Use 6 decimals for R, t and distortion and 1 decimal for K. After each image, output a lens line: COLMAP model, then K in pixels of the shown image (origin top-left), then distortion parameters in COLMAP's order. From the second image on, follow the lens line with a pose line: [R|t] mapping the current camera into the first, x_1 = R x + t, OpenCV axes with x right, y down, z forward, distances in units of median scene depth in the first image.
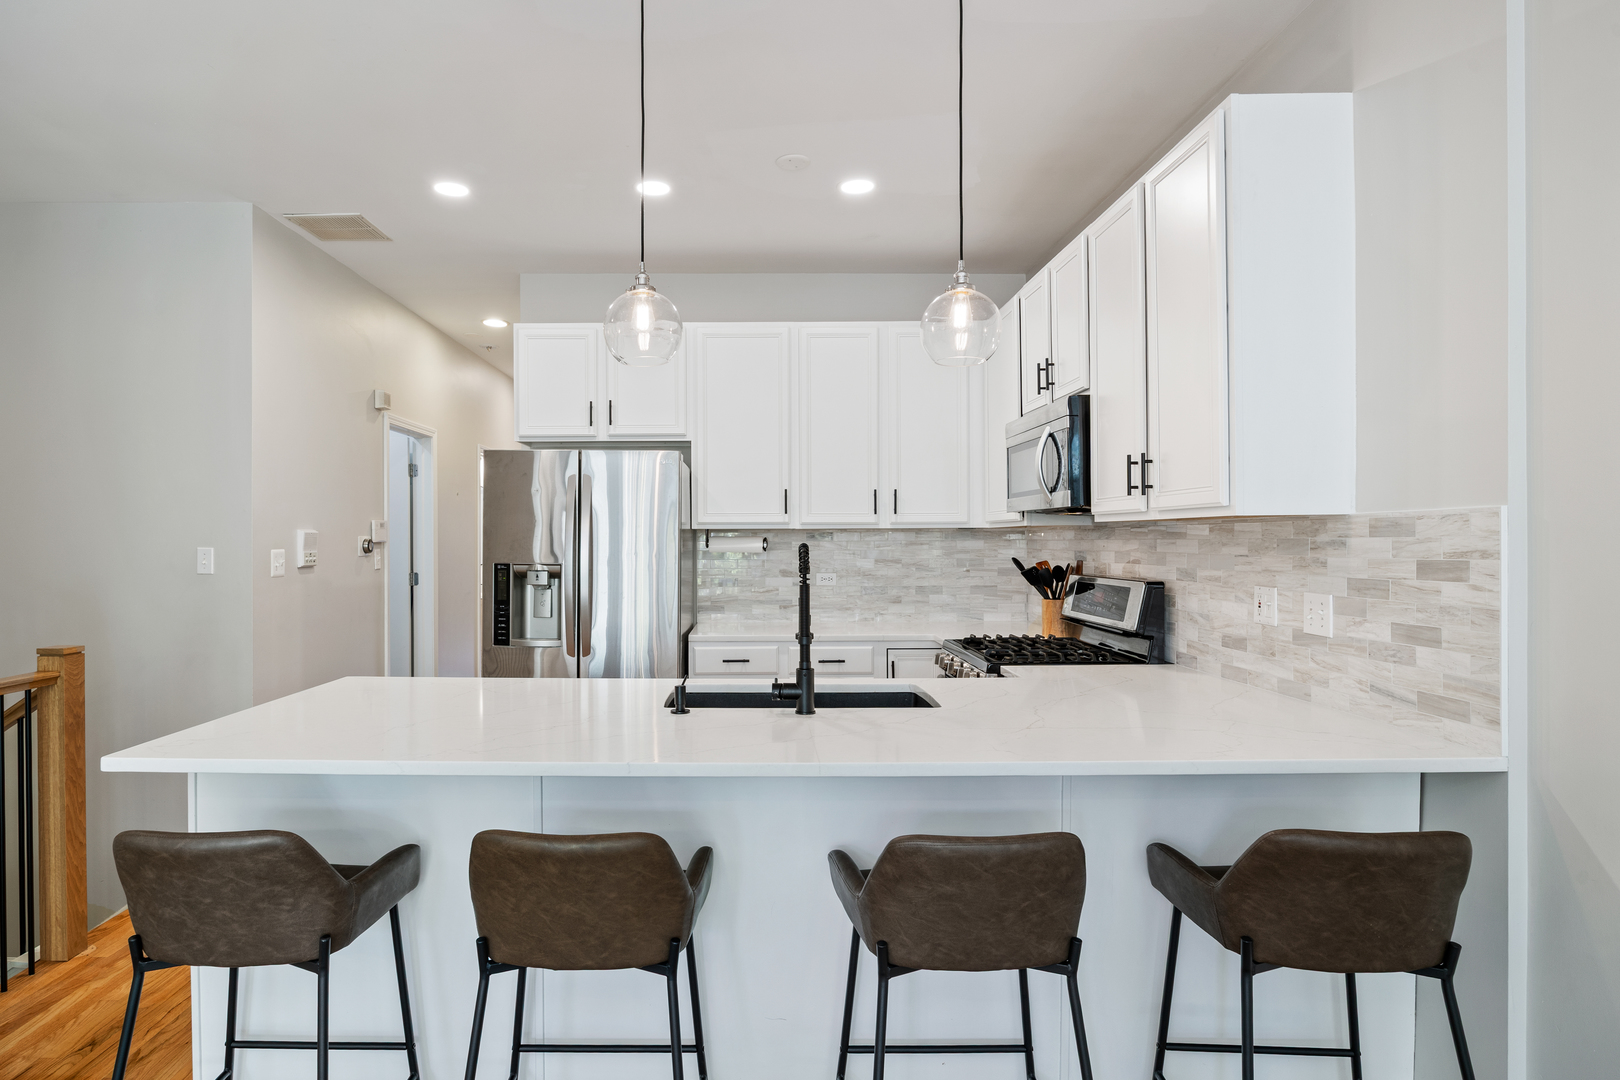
lens RADIAL K [[872.9, 0, 733.2], [0, 872.9, 547.0], [0, 0, 1]] dist [-0.024946, -0.001236]
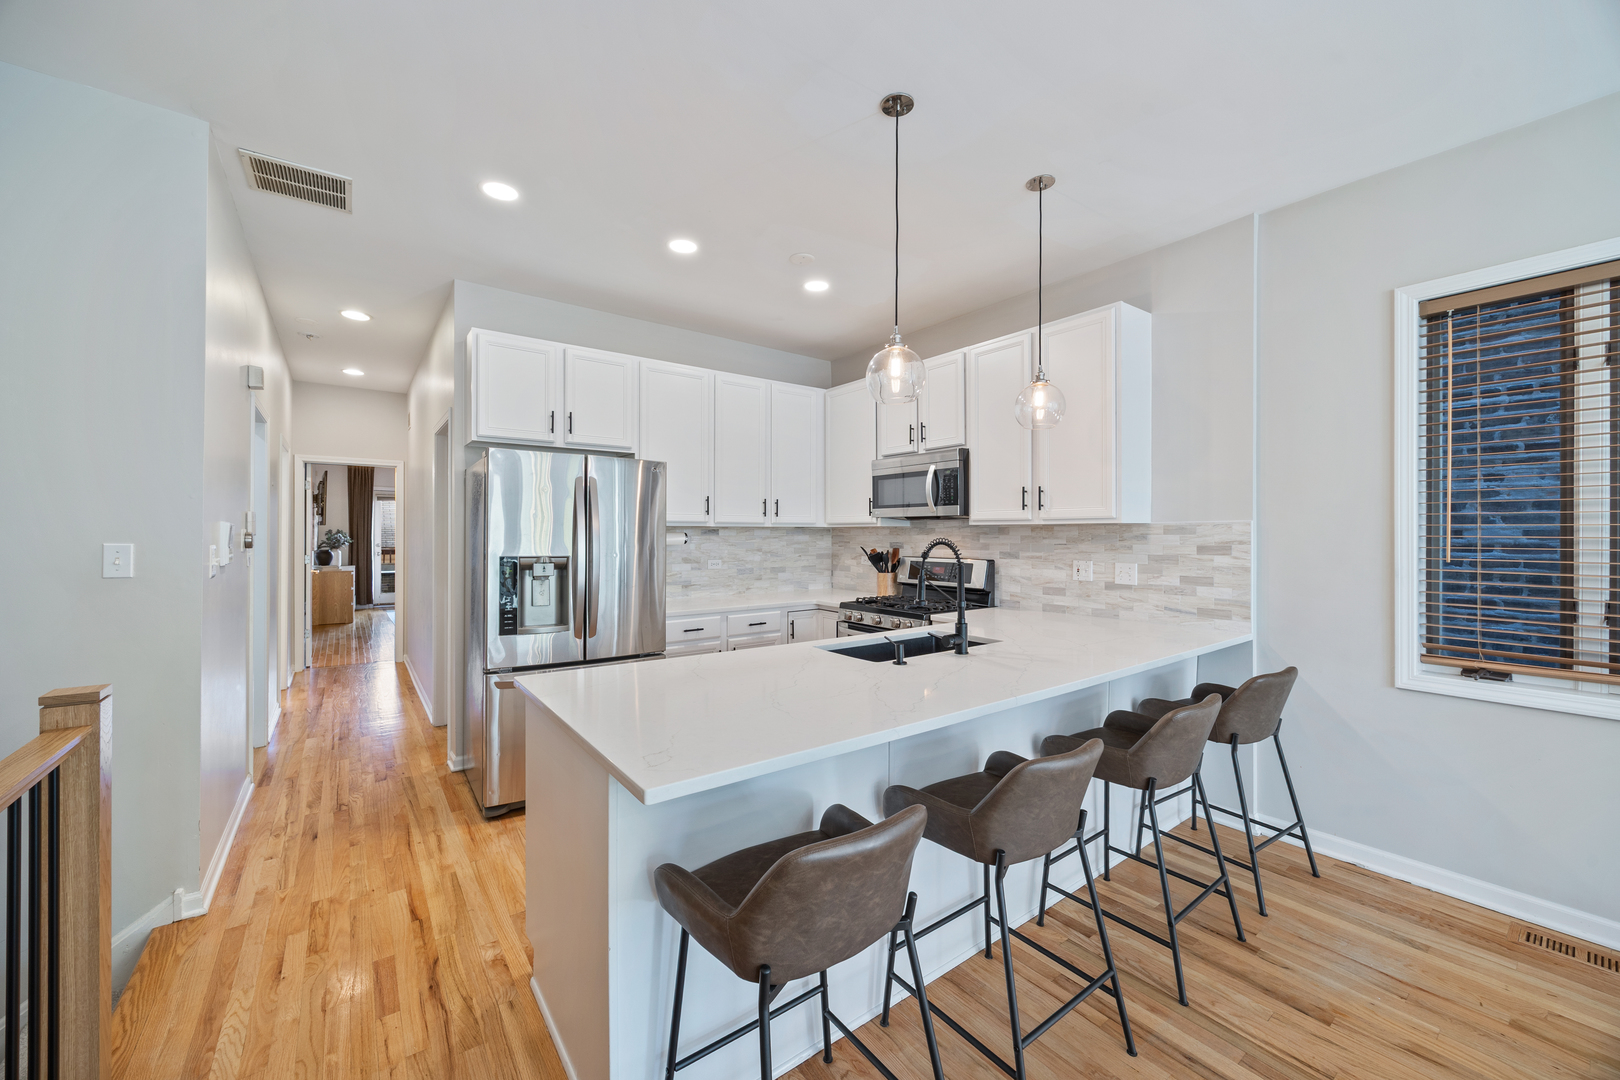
lens RADIAL K [[624.1, 0, 805.6], [0, 624.1, 536.5], [0, 0, 1]] dist [-0.017644, -0.000522]
pose [[0.790515, 0.000774, 0.612442, -0.663656], [0.002409, 0.999988, -0.004374, -0.001918], [-0.612438, 0.004933, 0.790503, 0.284733]]
